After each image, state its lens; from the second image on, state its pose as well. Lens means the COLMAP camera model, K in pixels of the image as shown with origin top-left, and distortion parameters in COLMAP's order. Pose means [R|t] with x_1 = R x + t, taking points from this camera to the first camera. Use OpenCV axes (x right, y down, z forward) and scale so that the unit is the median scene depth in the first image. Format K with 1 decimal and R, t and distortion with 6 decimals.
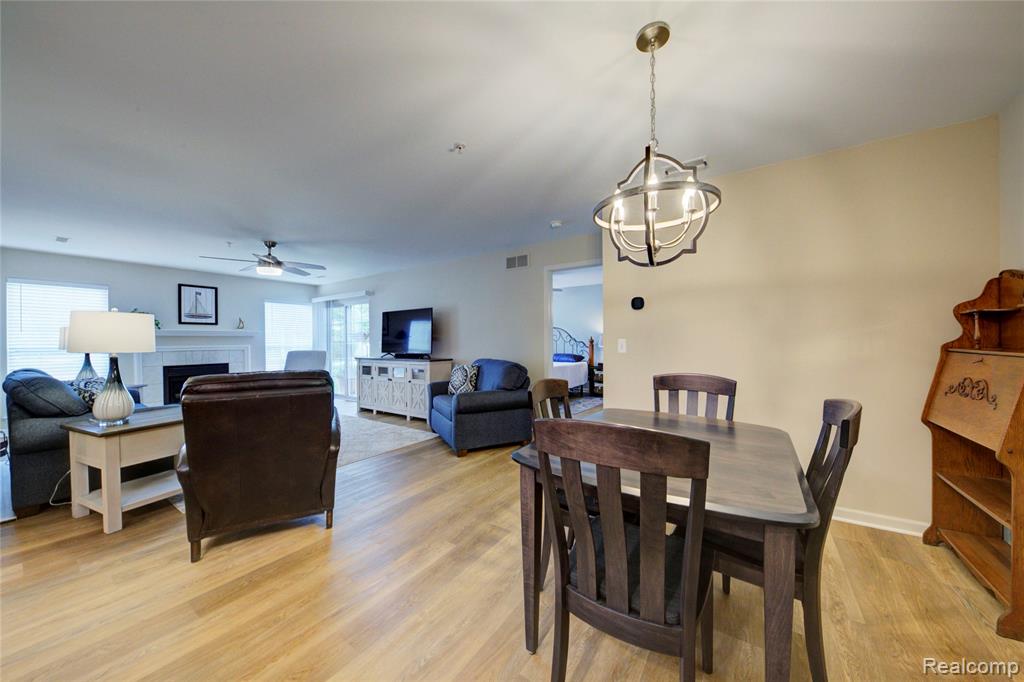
lens RADIAL K [[350.5, 0, 513.6], [0, 350.5, 344.1], [0, 0, 1]] dist [0.002020, -0.001995]
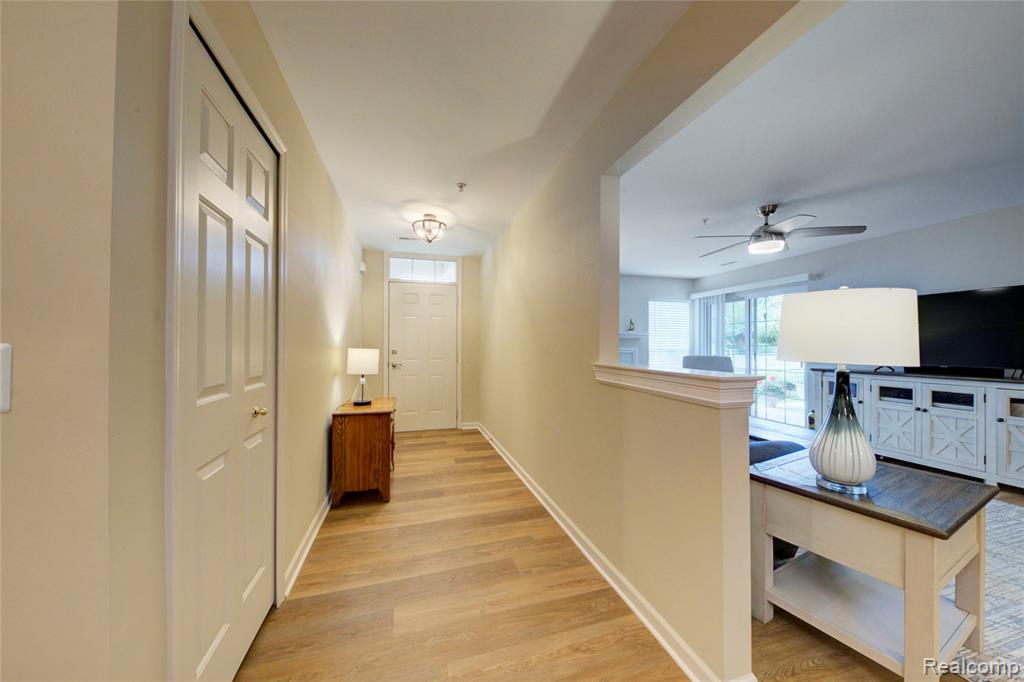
lens RADIAL K [[350.5, 0, 513.8], [0, 350.5, 346.1], [0, 0, 1]] dist [0.002020, -0.001995]
pose [[0.773997, 0.010114, -0.633108, -0.471878], [-0.011735, 0.999930, 0.001627, -0.000228], [0.633080, 0.006170, 0.774061, 0.084116]]
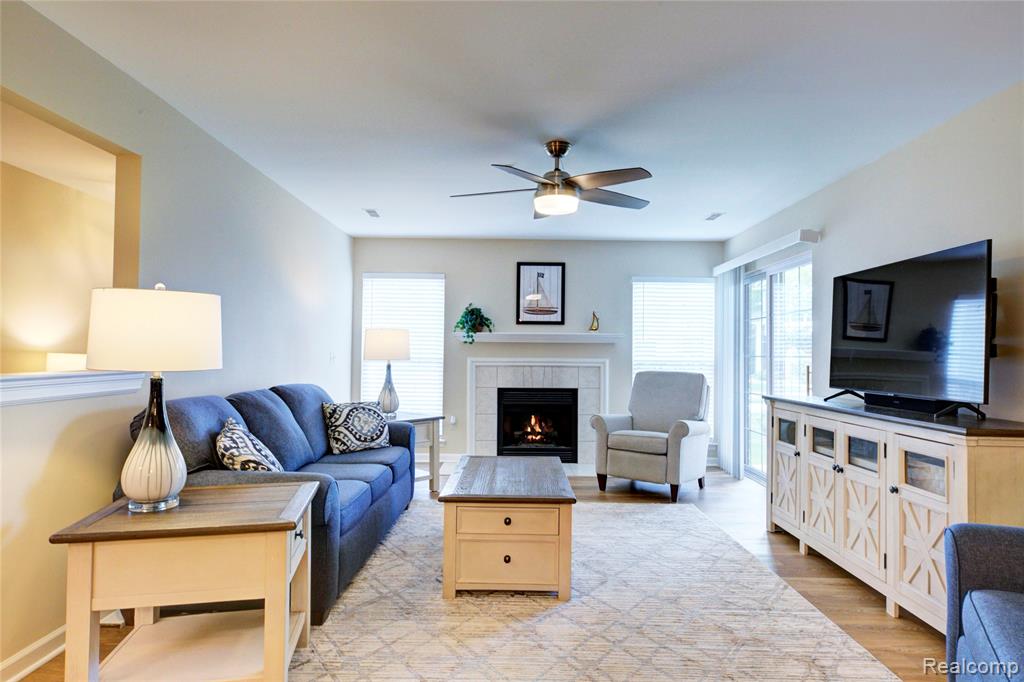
lens RADIAL K [[596.7, 0, 513.5], [0, 596.7, 341.0], [0, 0, 1]] dist [0.001196, 0.001986]
pose [[0.565290, -0.003811, -0.824883, -0.047064], [-0.021164, 0.999593, -0.019122, -0.005251], [0.824620, 0.028267, 0.564980, 0.370895]]
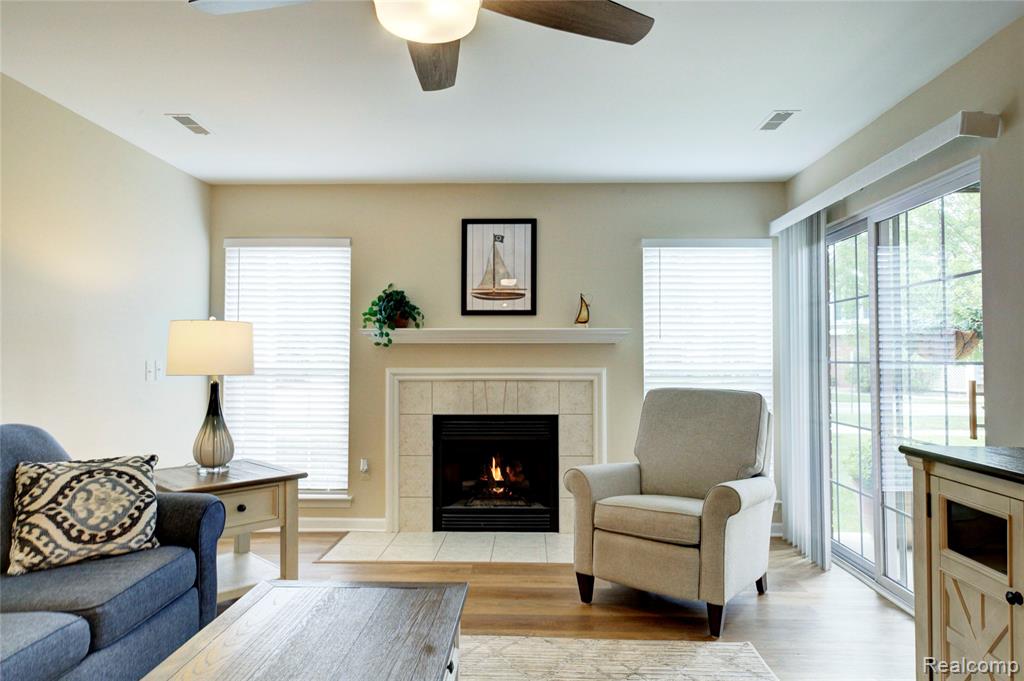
lens RADIAL K [[662.1, 0, 515.8], [0, 662.1, 339.7], [0, 0, 1]] dist [0.019515, 0.004848]
pose [[0.550406, -0.016527, -0.834734, -0.262643], [-0.011912, 0.999547, -0.027644, -0.007576], [0.834812, 0.025159, 0.549960, 0.619692]]
